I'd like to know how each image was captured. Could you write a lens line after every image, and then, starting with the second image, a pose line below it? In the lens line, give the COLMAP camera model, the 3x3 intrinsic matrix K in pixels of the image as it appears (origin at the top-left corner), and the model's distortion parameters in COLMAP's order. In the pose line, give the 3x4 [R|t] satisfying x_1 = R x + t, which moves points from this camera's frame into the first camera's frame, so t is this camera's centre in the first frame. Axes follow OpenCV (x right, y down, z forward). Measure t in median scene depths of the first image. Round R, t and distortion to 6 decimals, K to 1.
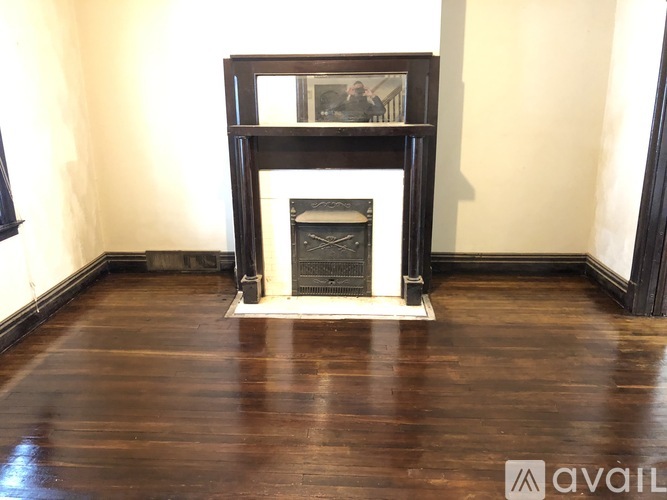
lens RADIAL K [[553.0, 0, 333.5], [0, 553.0, 250.0], [0, 0, 1]] dist [0.014742, 0.008560]
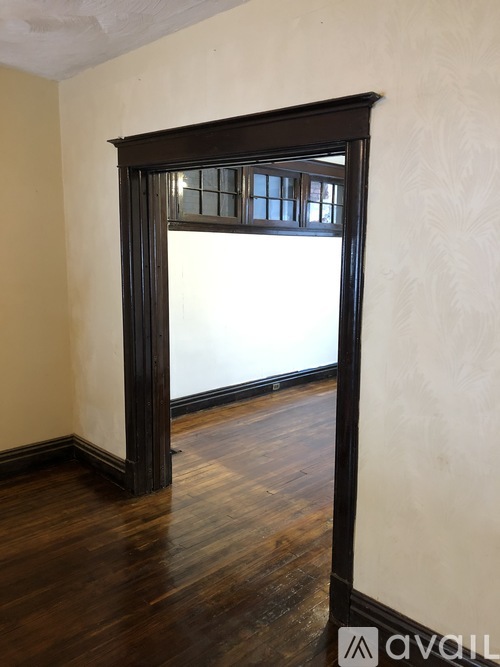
lens RADIAL K [[553.0, 0, 250.0], [0, 553.0, 333.5], [0, 0, 1]] dist [0.014742, 0.008560]
pose [[0.694137, -0.084106, 0.714912, 0.039867], [0.177516, 0.982479, -0.056774, -0.059703], [-0.697611, 0.166317, 0.696905, 0.187149]]
